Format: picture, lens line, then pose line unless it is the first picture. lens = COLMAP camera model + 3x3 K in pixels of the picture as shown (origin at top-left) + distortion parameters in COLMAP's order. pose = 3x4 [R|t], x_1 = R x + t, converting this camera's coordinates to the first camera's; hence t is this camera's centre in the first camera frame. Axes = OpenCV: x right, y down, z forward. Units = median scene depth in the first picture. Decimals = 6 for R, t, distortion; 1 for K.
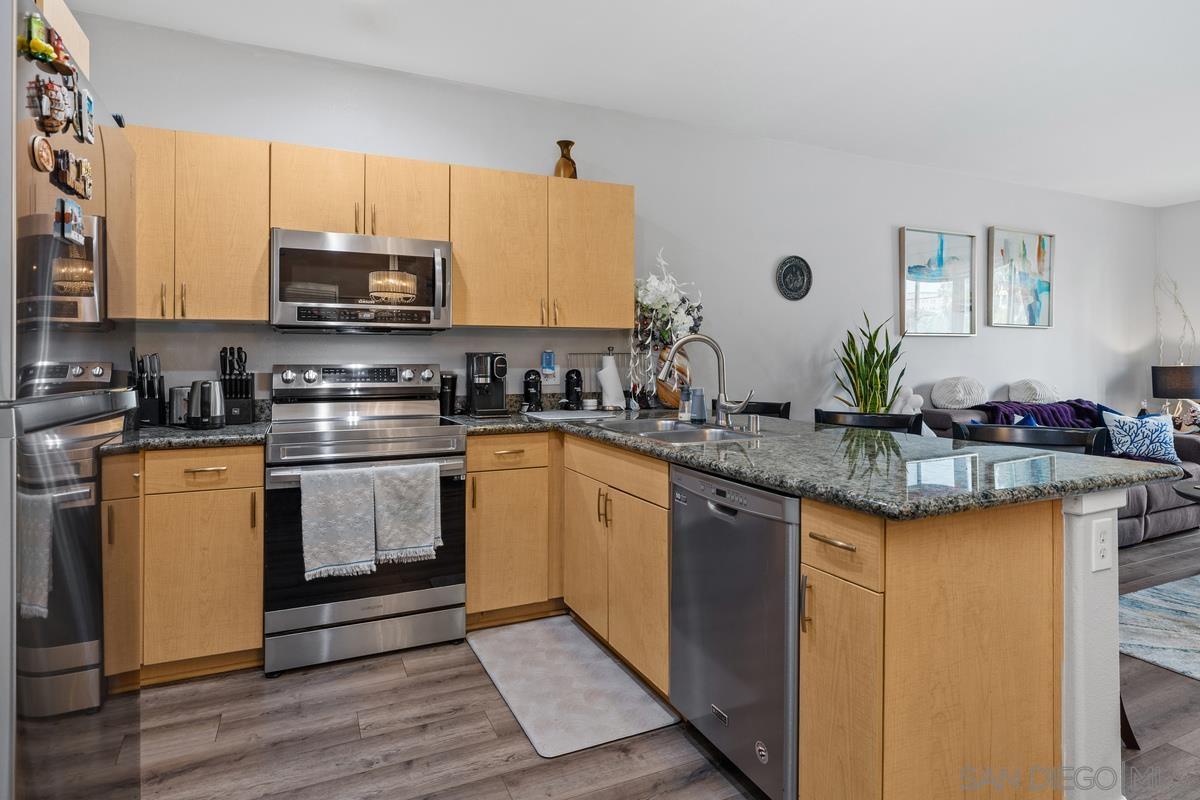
lens RADIAL K [[650.1, 0, 600.6], [0, 650.1, 351.9], [0, 0, 1]] dist [-0.002325, 0.000320]
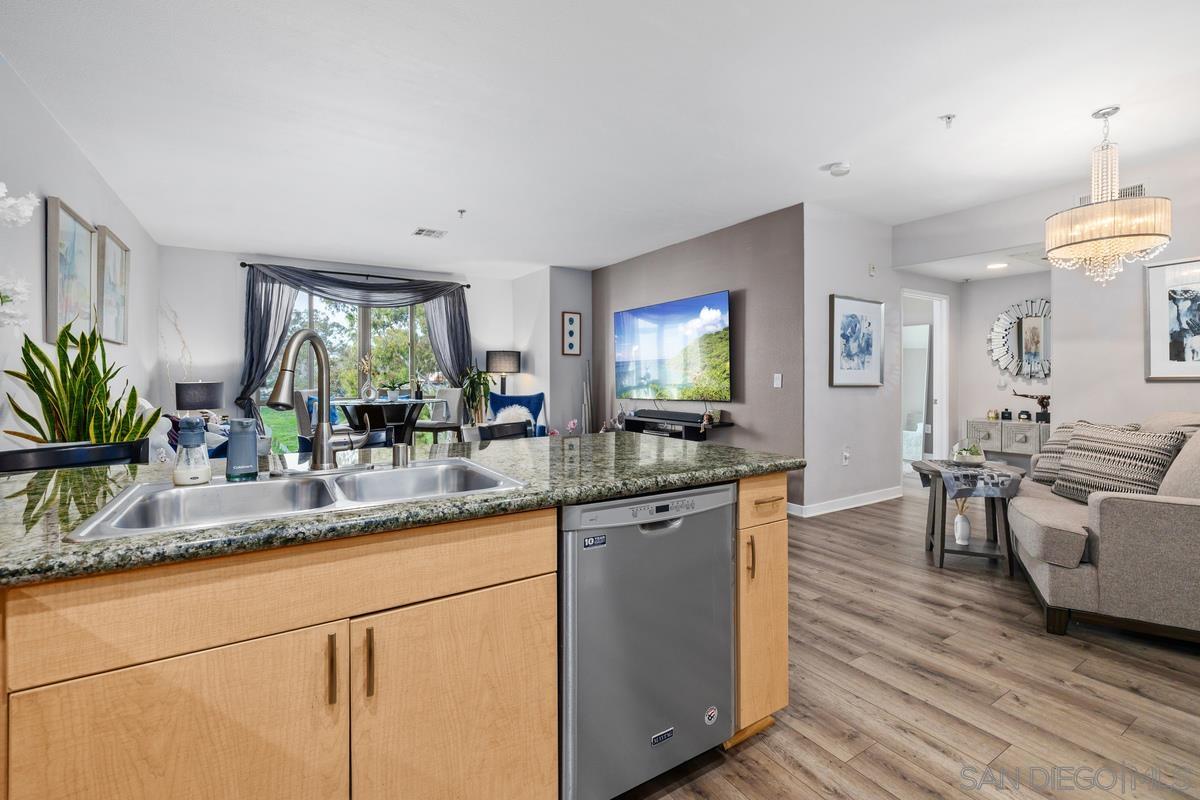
lens RADIAL K [[525.7, 0, 602.2], [0, 525.7, 382.5], [0, 0, 1]] dist [0.004742, -0.000440]
pose [[-0.134325, -0.006206, 0.990918, -0.384955], [-0.011257, 0.999925, 0.004737, 0.016877], [-0.990873, -0.010519, -0.134385, 0.792660]]
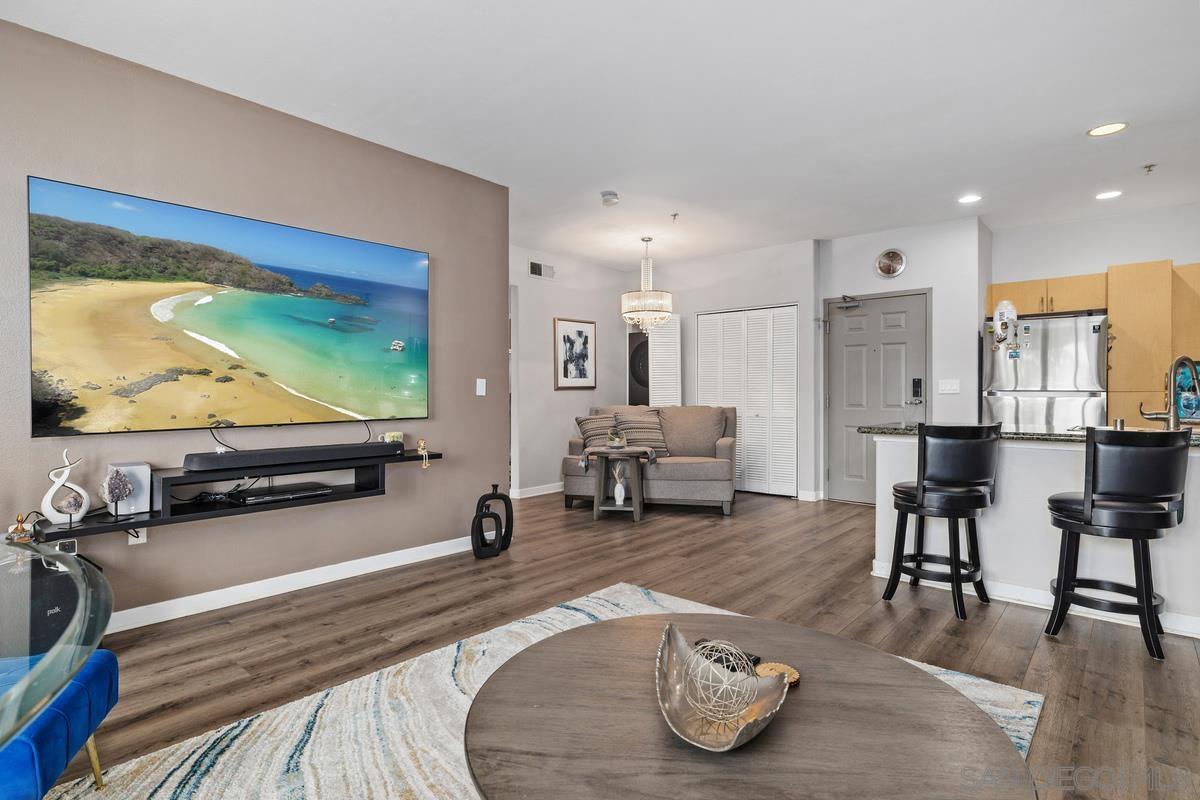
lens RADIAL K [[603.0, 0, 600.0], [0, 603.0, 400.0], [0, 0, 1]] dist [-0.003376, -0.000754]
pose [[-0.915061, 0.005468, -0.403278, 1.585401], [0.005801, 0.999983, 0.000395, 0.046894], [0.403273, -0.001978, -0.915078, 1.582613]]
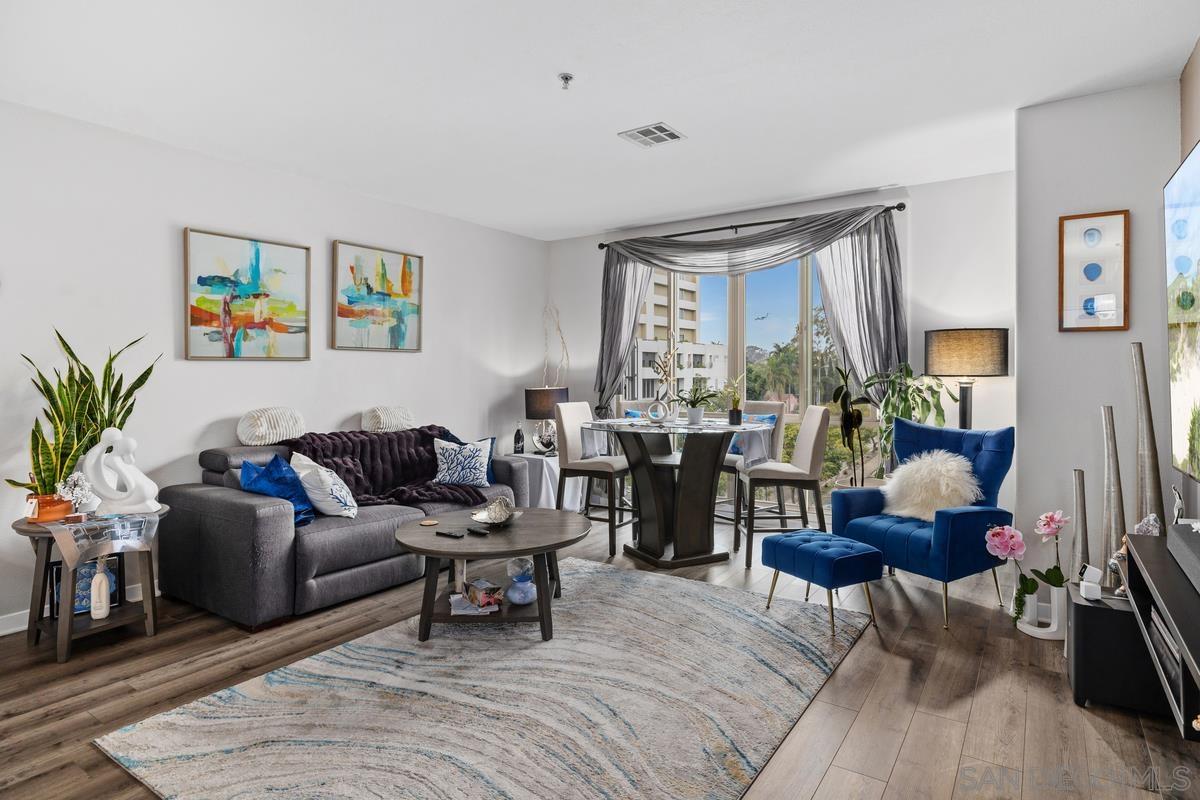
lens RADIAL K [[654.0, 0, 601.3], [0, 654.0, 371.1], [0, 0, 1]] dist [-0.000986, 0.000333]
pose [[0.857612, -0.000106, 0.514298, 0.847423], [-0.005716, 0.999936, 0.009737, -0.038036], [-0.514266, -0.011290, 0.857556, 0.036161]]
